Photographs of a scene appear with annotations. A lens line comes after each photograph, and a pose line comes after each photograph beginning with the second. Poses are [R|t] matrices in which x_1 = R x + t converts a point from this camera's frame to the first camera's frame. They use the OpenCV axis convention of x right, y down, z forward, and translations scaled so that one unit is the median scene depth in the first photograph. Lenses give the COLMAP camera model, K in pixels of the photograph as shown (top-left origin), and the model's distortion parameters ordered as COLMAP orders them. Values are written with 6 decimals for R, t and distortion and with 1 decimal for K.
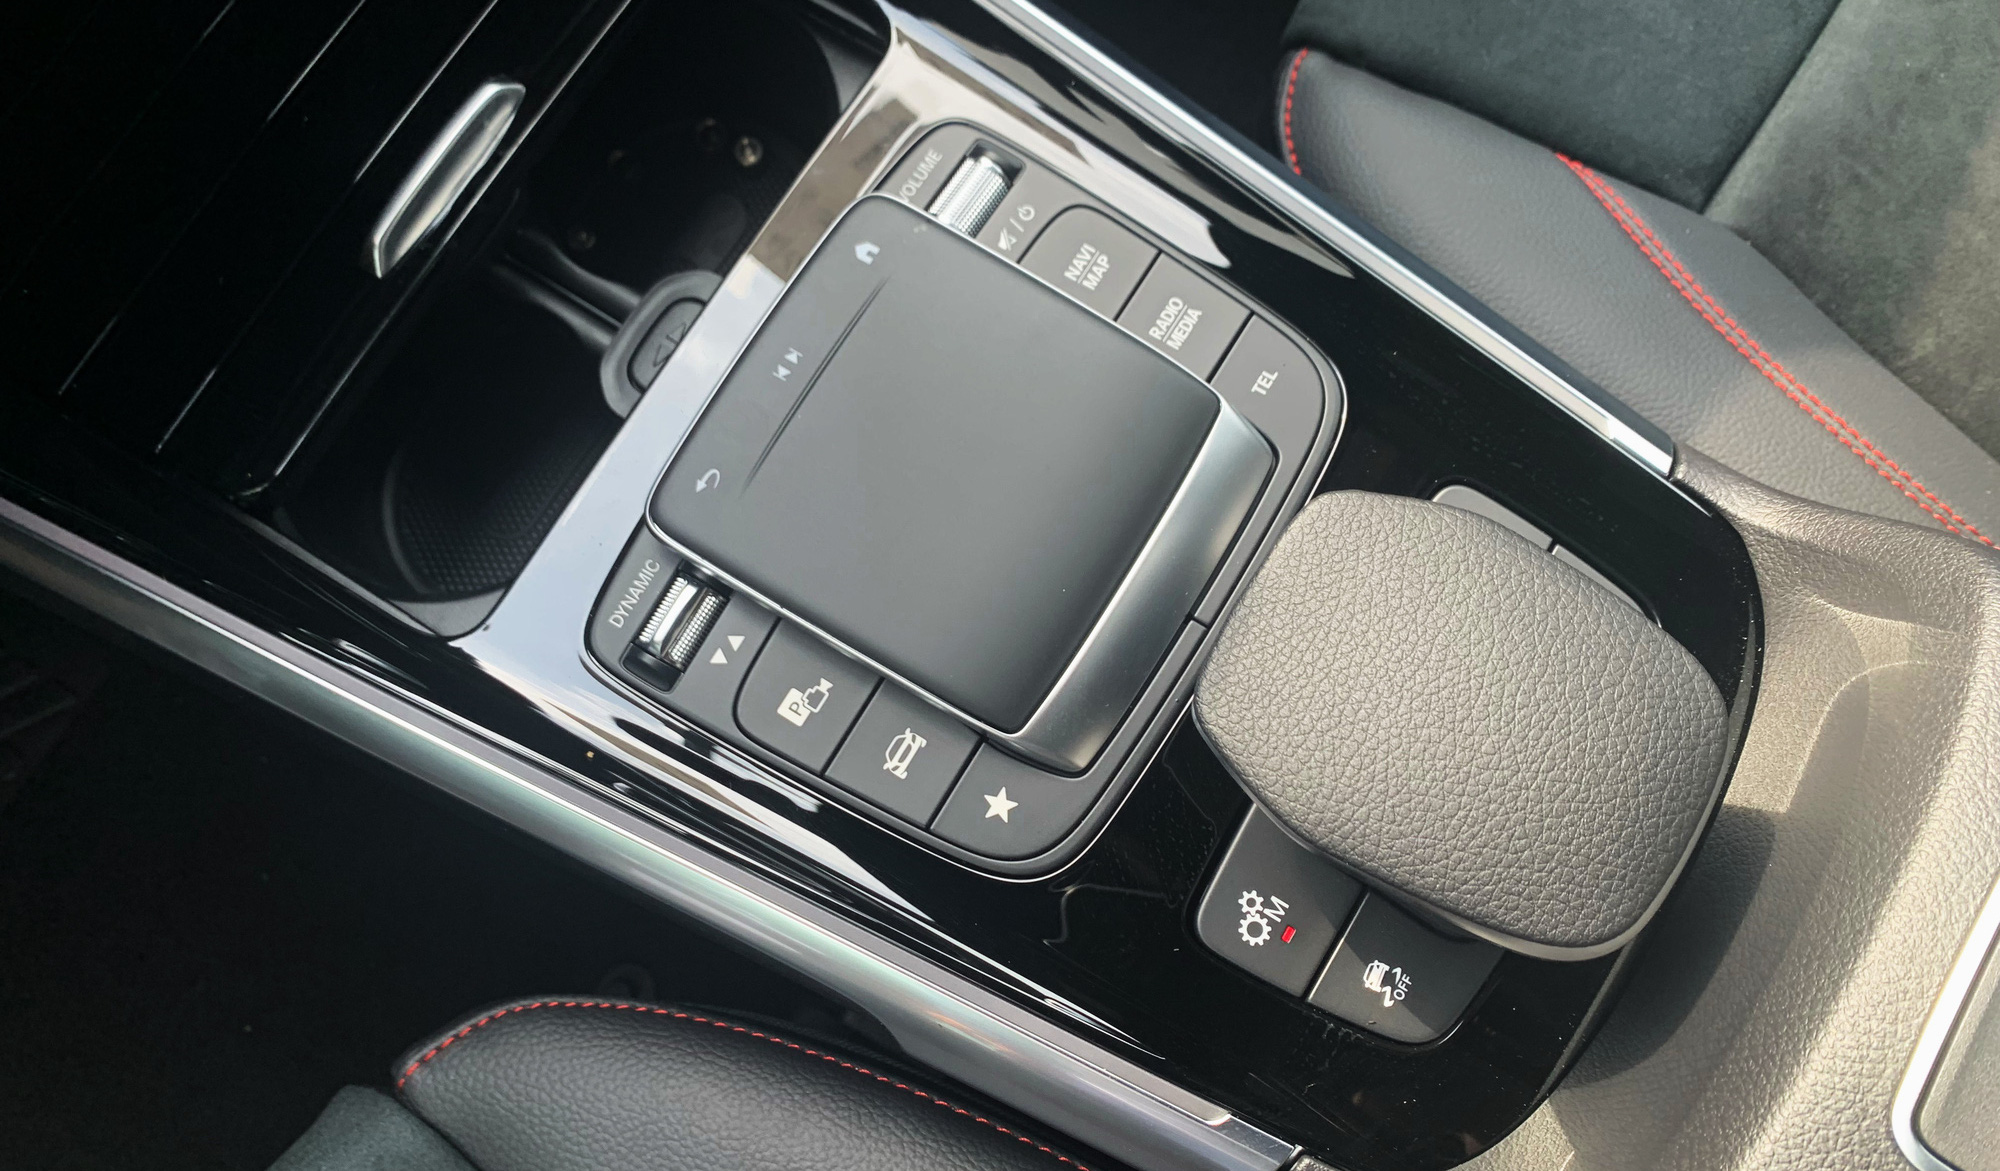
lens RADIAL K [[1546.1, 0, 992.2], [0, 1546.1, 583.9], [0, 0, 1]] dist [0.009324, -0.005625]
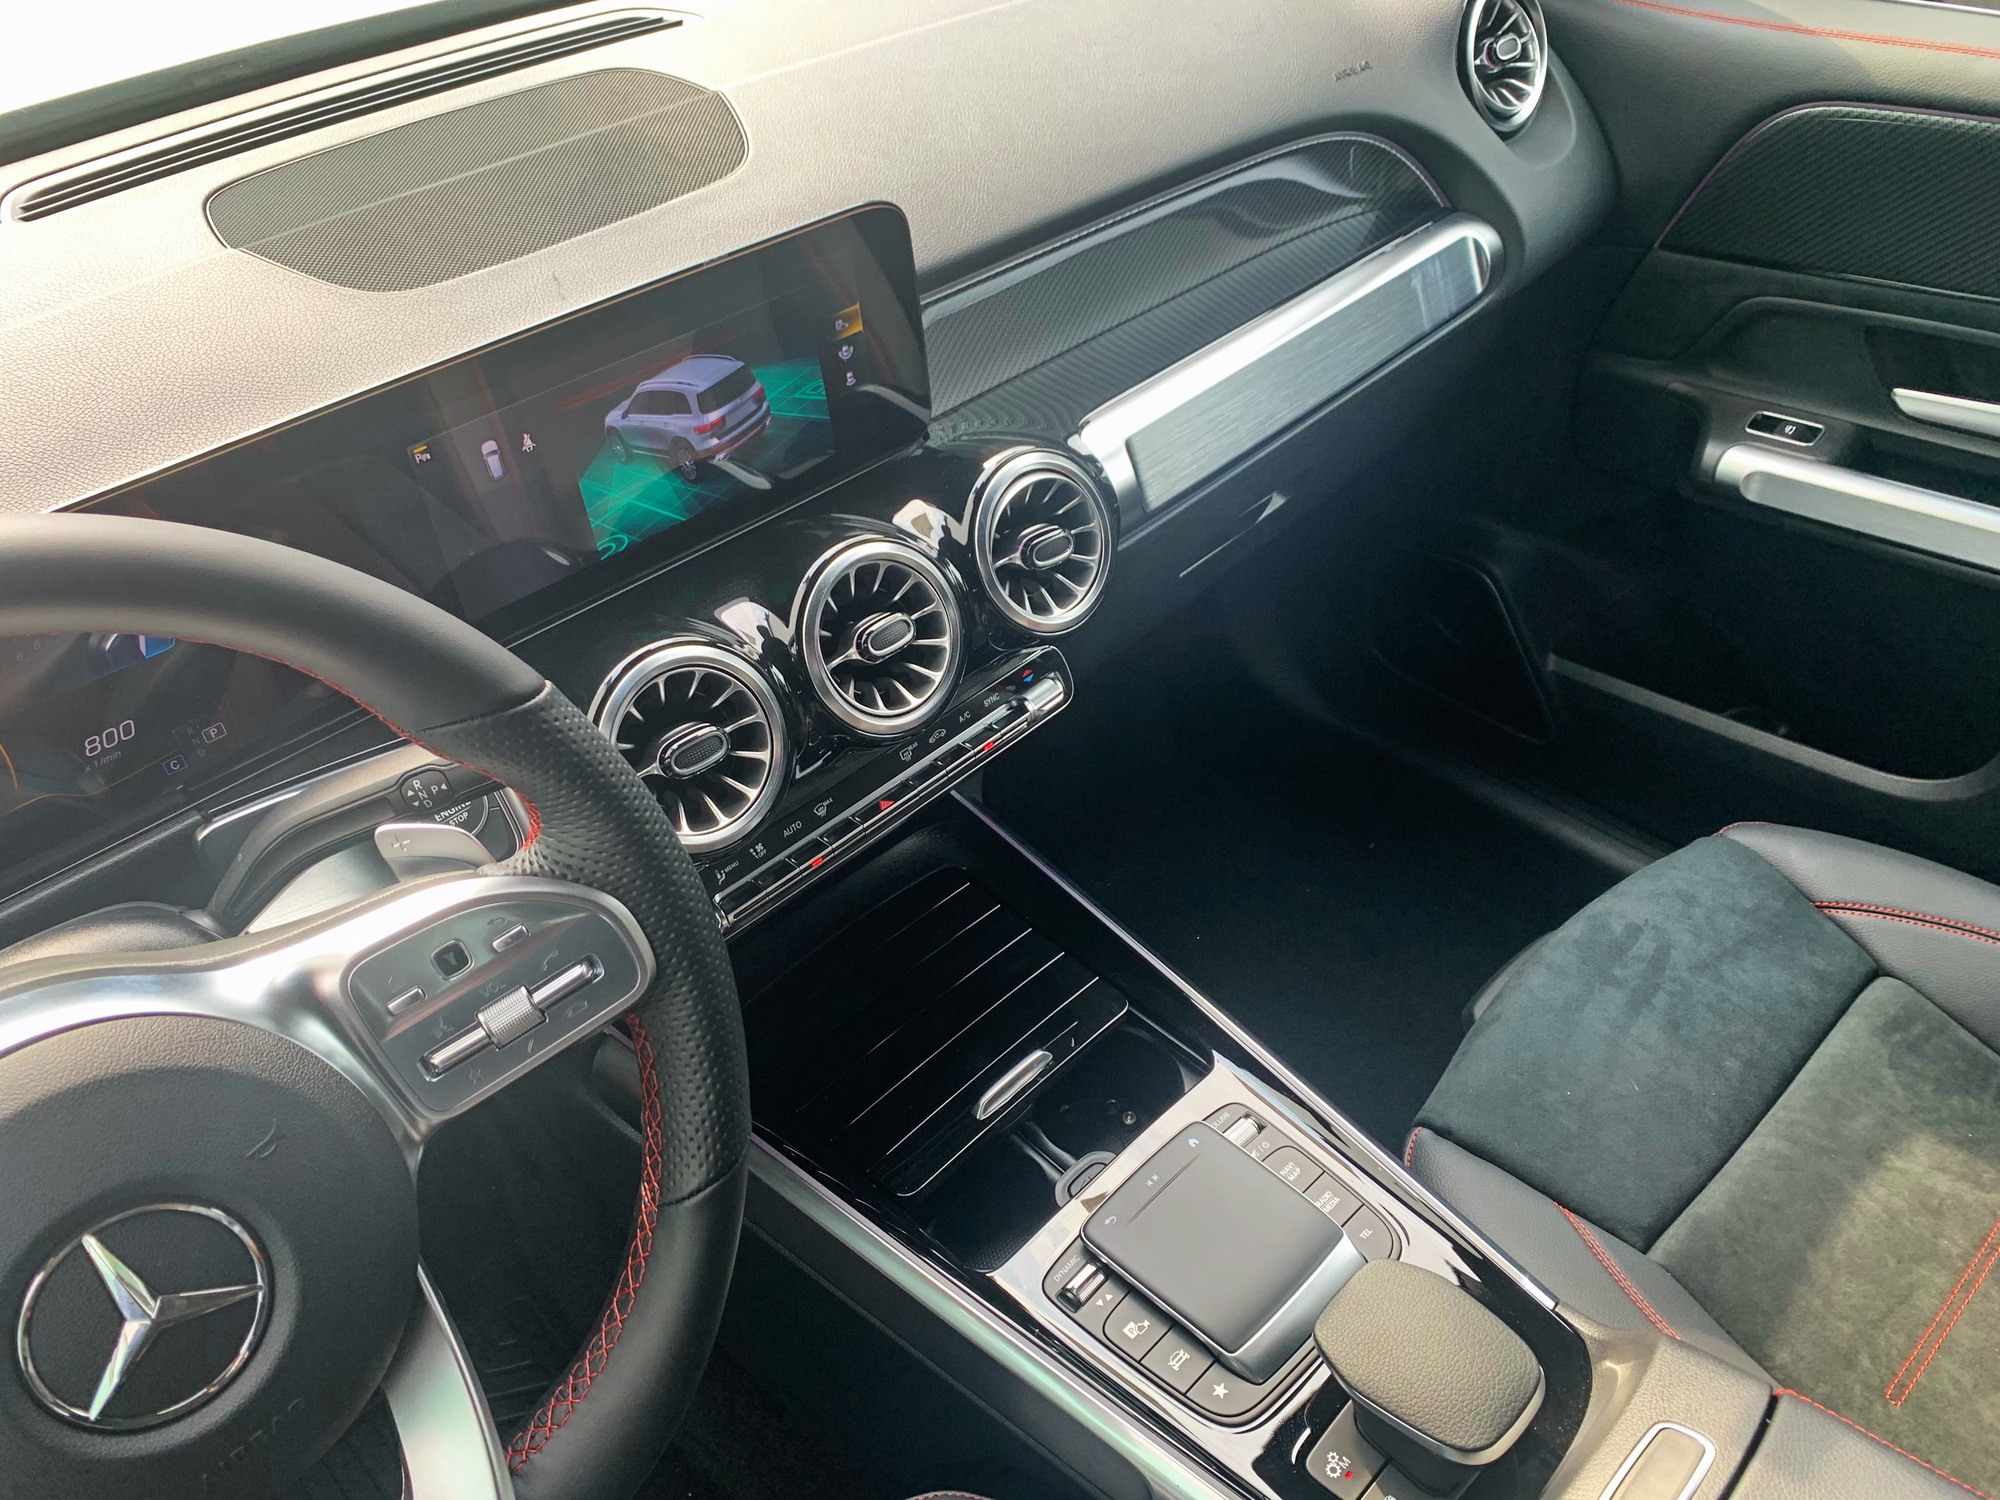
lens RADIAL K [[1512.4, 0, 999.1], [0, 1512.4, 746.7], [0, 0, 1]] dist [0.013713, 0.001371]
pose [[0.971445, 0.134304, -0.195596, -0.000911], [-0.223187, 0.797004, -0.561224, 0.608017], [0.080516, 0.588853, 0.804220, -1.115999]]
